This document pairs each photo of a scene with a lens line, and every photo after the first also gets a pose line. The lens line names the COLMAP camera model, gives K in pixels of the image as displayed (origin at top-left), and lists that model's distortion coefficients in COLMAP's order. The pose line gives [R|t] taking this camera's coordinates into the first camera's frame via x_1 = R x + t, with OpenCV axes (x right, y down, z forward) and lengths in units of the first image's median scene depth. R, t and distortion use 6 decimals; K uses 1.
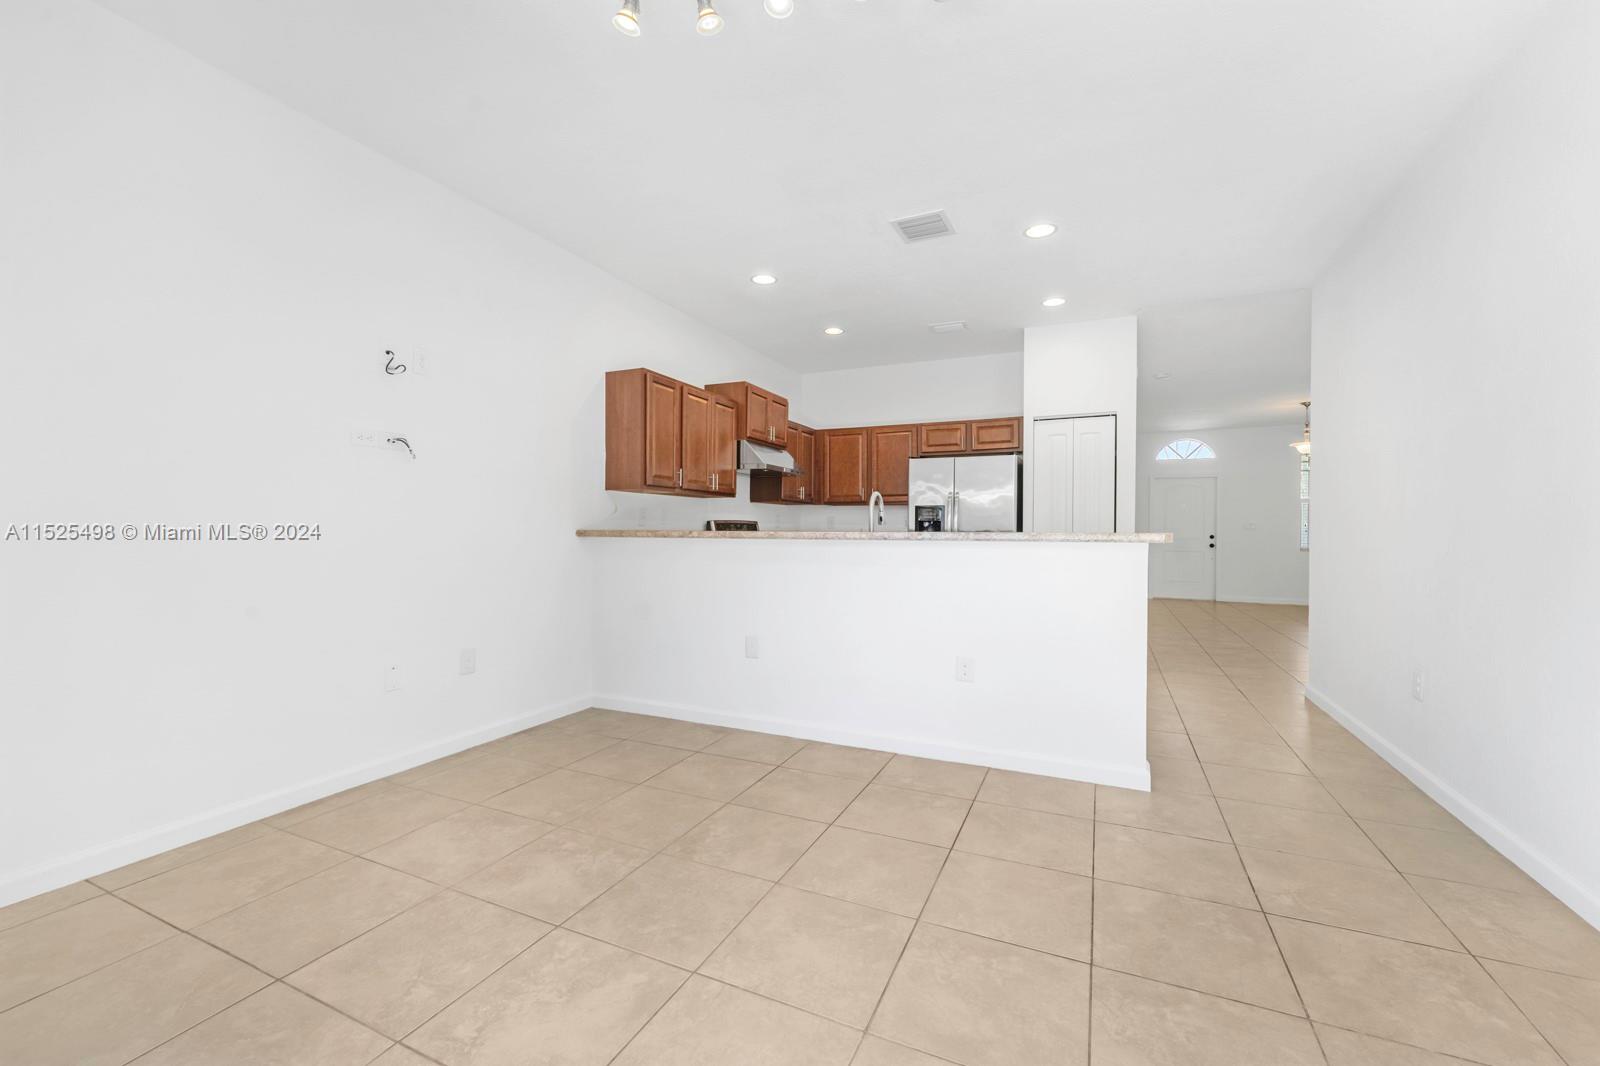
lens RADIAL K [[645.6, 0, 803.8], [0, 645.6, 531.4], [0, 0, 1]] dist [-0.000675, 0.000066]
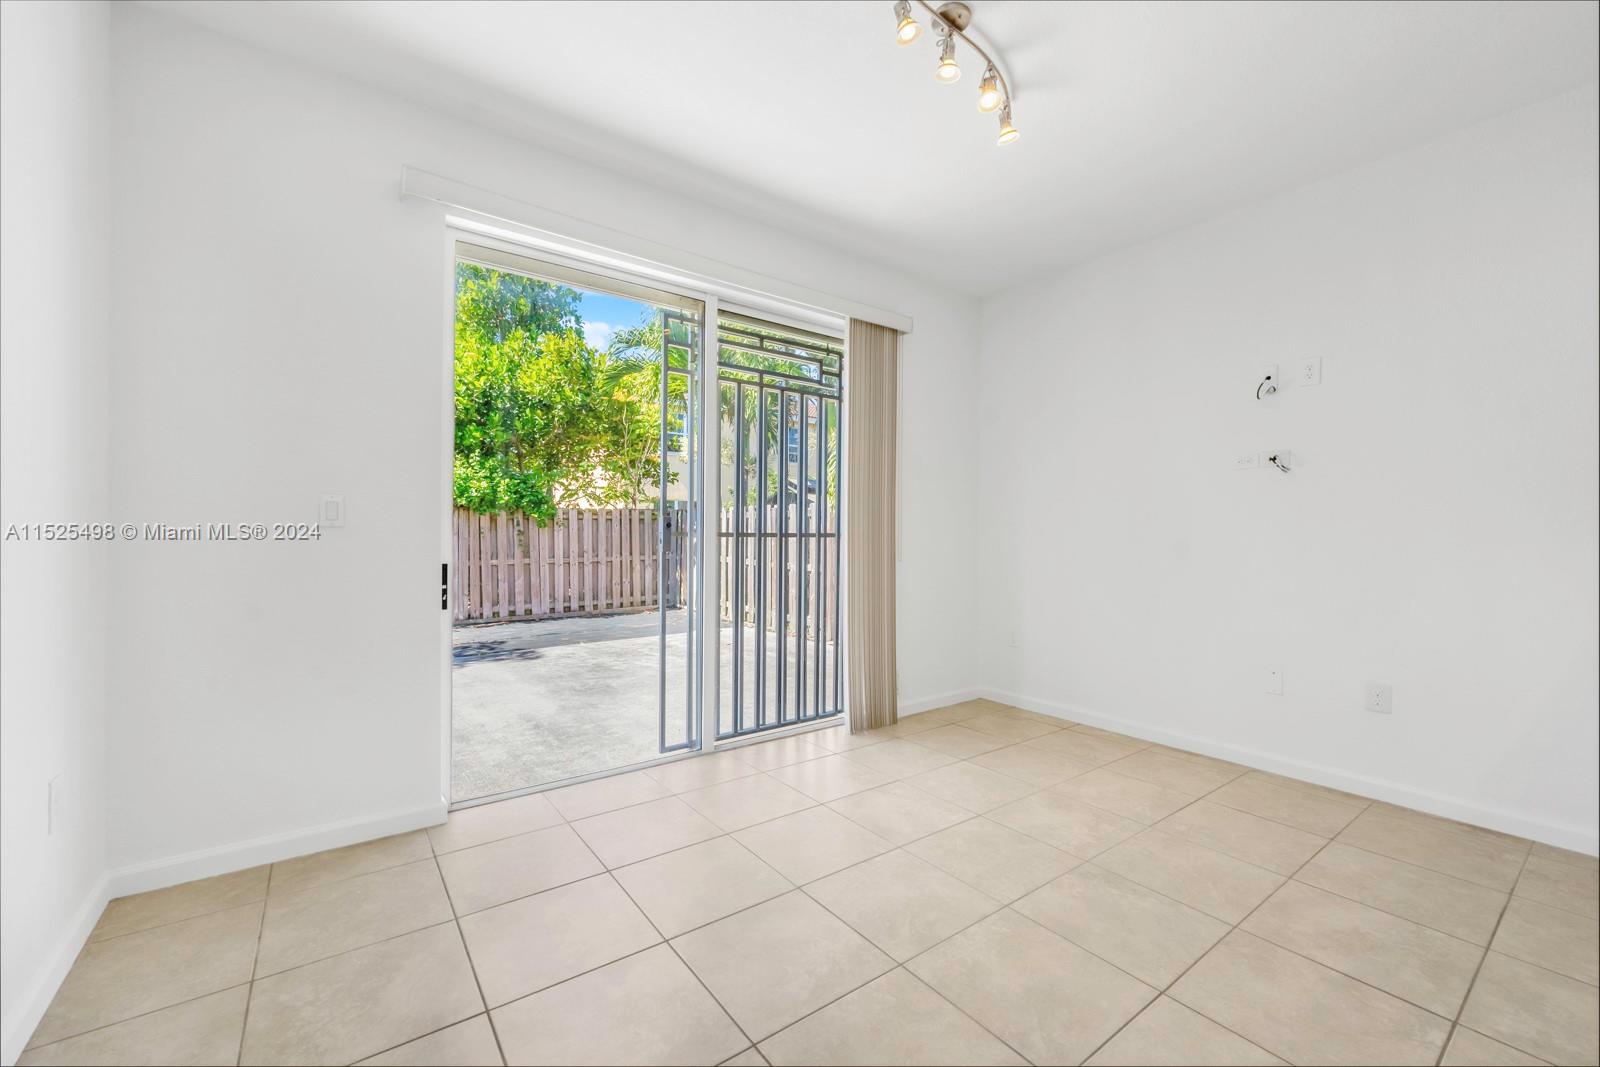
lens RADIAL K [[650.8, 0, 806.4], [0, 650.8, 535.1], [0, 0, 1]] dist [0.000710, 0.000137]
pose [[-0.480503, -0.007879, -0.876958, 0.348866], [-0.012337, 0.999921, -0.002224, -0.001196], [0.876906, 0.009750, -0.480562, 0.436074]]
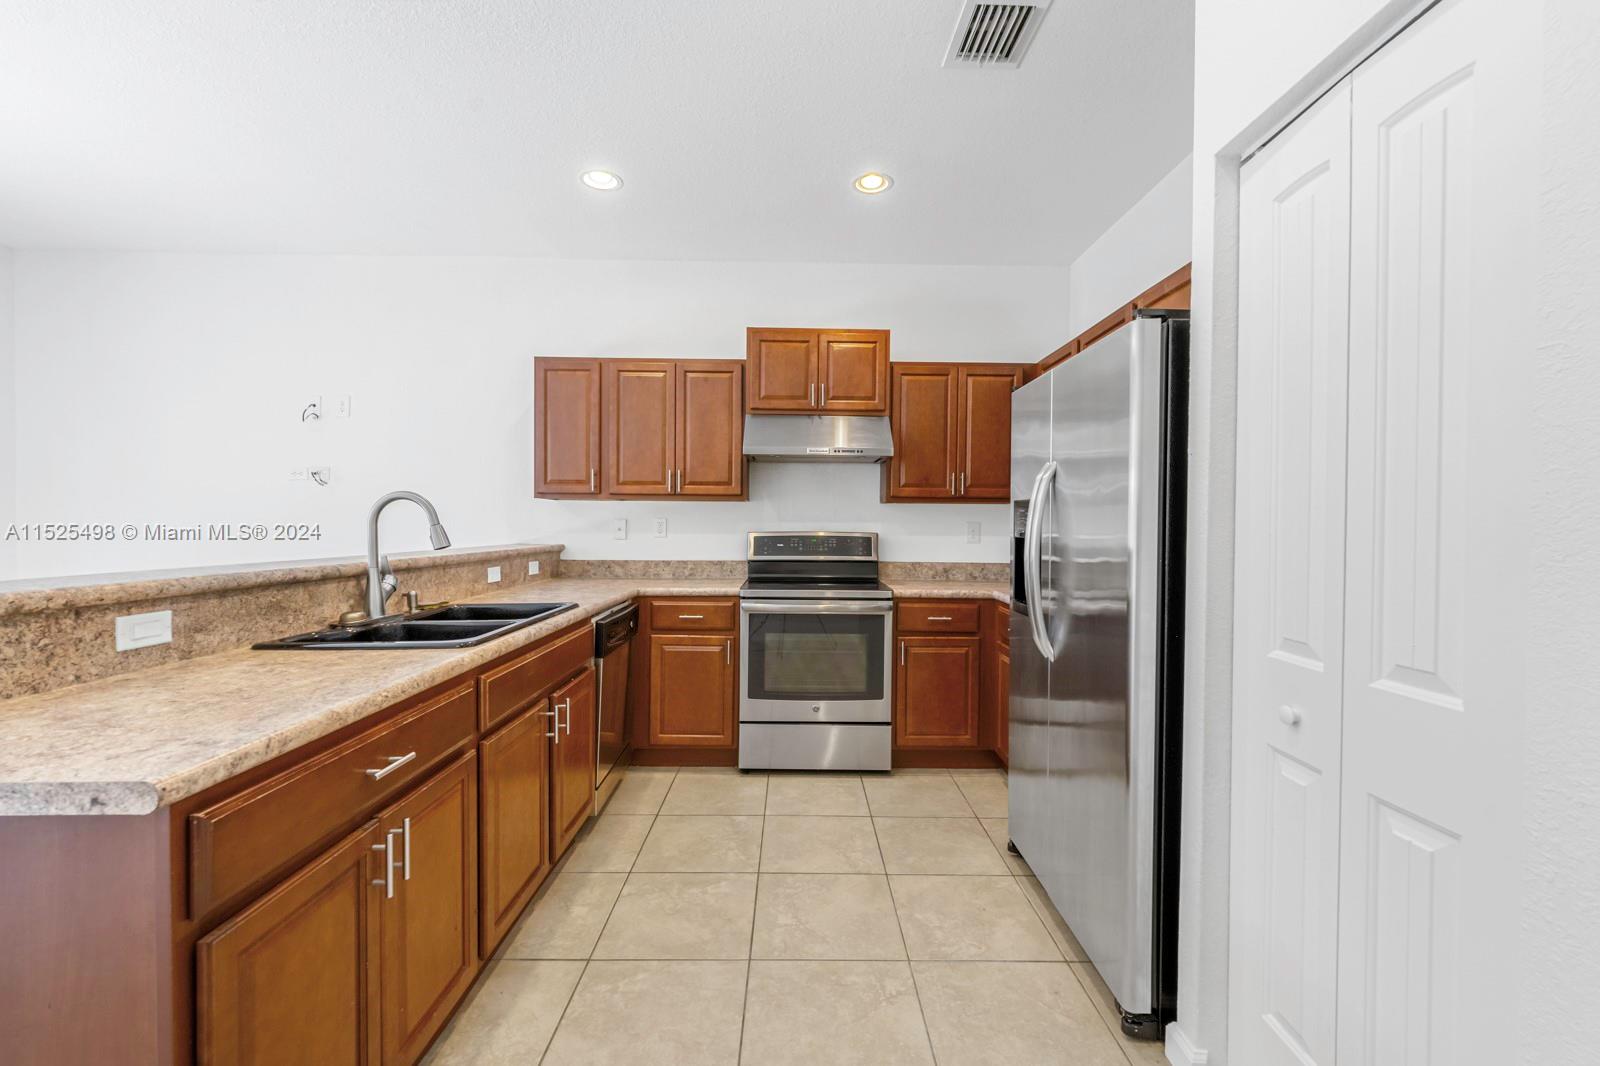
lens RADIAL K [[645.6, 0, 803.8], [0, 645.6, 531.4], [0, 0, 1]] dist [-0.000675, 0.000066]
pose [[0.431757, 0.009190, -0.901943, 0.491364], [-0.009194, 0.999941, 0.005787, -0.020900], [0.901943, 0.005794, 0.431816, 0.684690]]
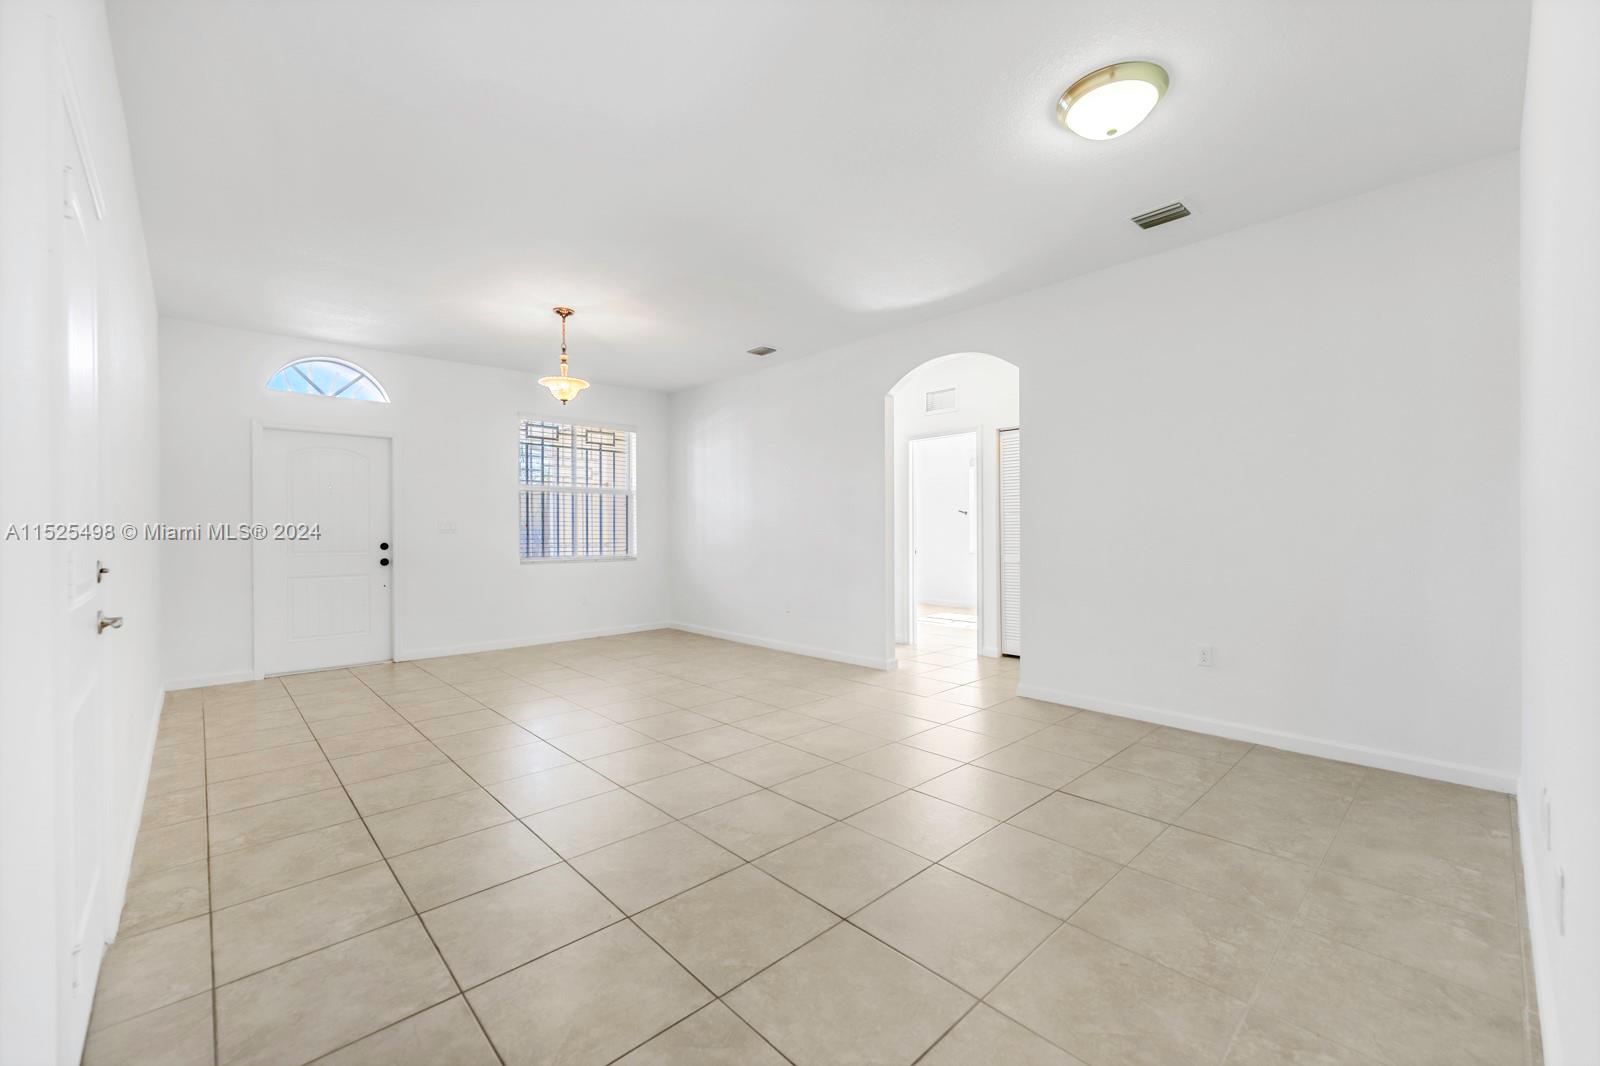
lens RADIAL K [[645.6, 0, 803.8], [0, 645.6, 531.4], [0, 0, 1]] dist [-0.000675, 0.000066]
pose [[0.376535, -0.011259, 0.926334, 0.477288], [0.012708, 0.999895, 0.006988, -0.006759], [-0.926315, 0.009141, 0.376639, 0.858337]]
